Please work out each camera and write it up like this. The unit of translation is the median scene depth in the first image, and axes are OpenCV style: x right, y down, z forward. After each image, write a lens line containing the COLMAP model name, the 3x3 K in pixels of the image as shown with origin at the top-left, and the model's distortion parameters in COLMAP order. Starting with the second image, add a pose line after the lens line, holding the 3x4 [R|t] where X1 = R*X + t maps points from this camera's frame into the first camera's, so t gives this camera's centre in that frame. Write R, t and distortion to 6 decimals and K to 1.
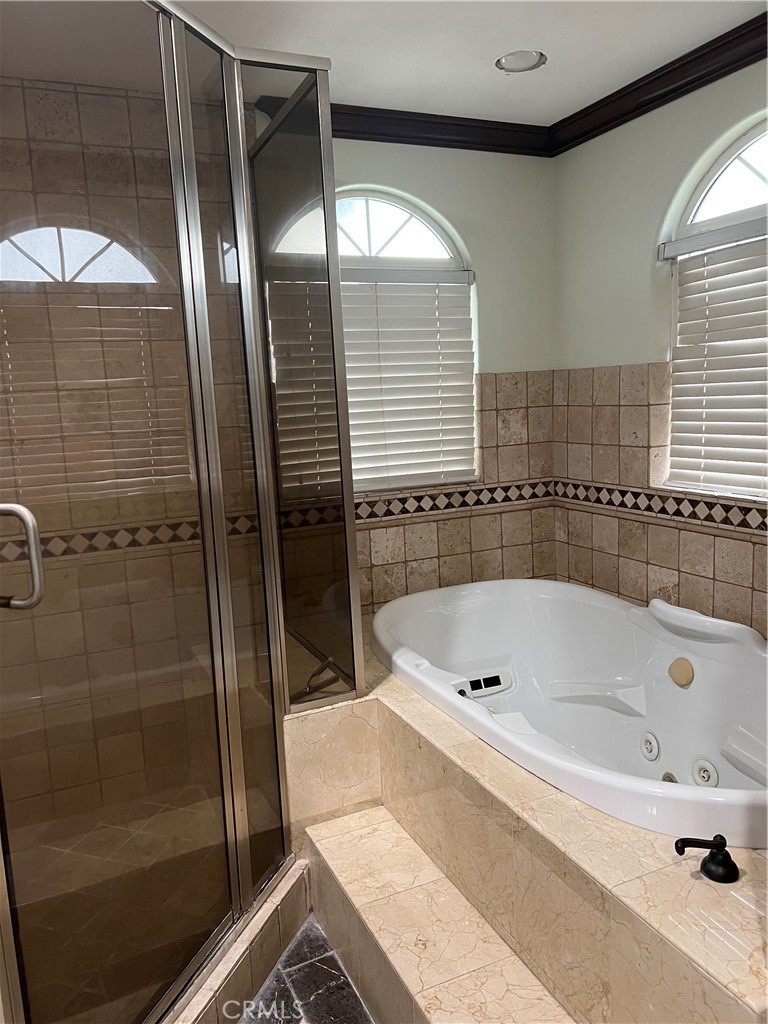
lens RADIAL K [[777.3, 0, 380.8], [0, 777.3, 518.8], [0, 0, 1]] dist [0.066350, -0.022089]
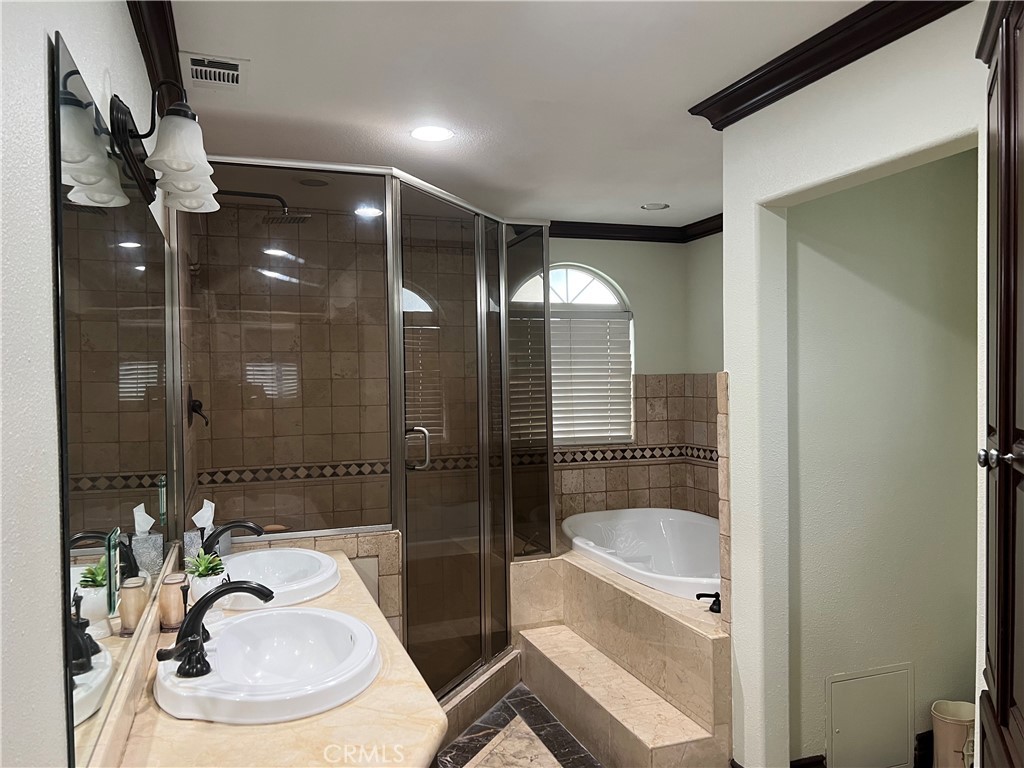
lens RADIAL K [[777.3, 0, 515.6], [0, 777.3, 401.5], [0, 0, 1]] dist [0.066350, -0.022089]
pose [[0.996502, 0.032441, -0.077011, 0.009863], [-0.042252, 0.990692, -0.129401, 0.085602], [0.072096, 0.132202, 0.988597, -0.594120]]
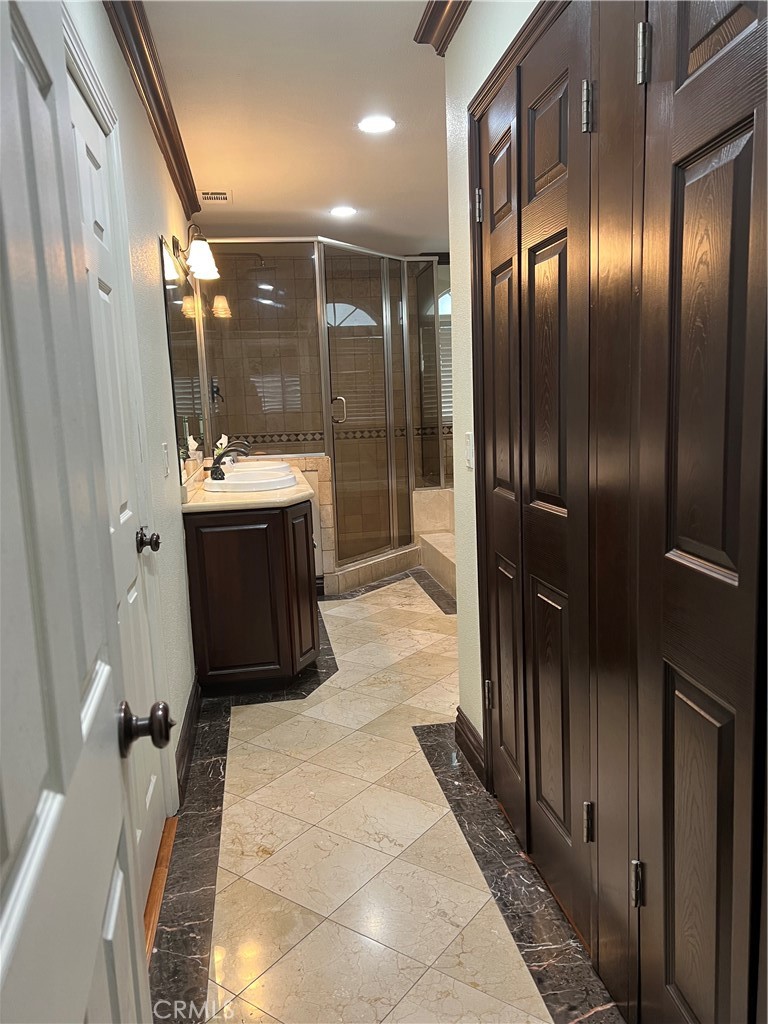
lens RADIAL K [[777.3, 0, 387.5], [0, 777.3, 537.8], [0, 0, 1]] dist [0.066350, -0.022089]
pose [[0.966557, 0.051815, -0.251161, 0.359425], [-0.046278, 0.998539, 0.027906, 0.252299], [0.252240, -0.015349, 0.967543, -1.239829]]
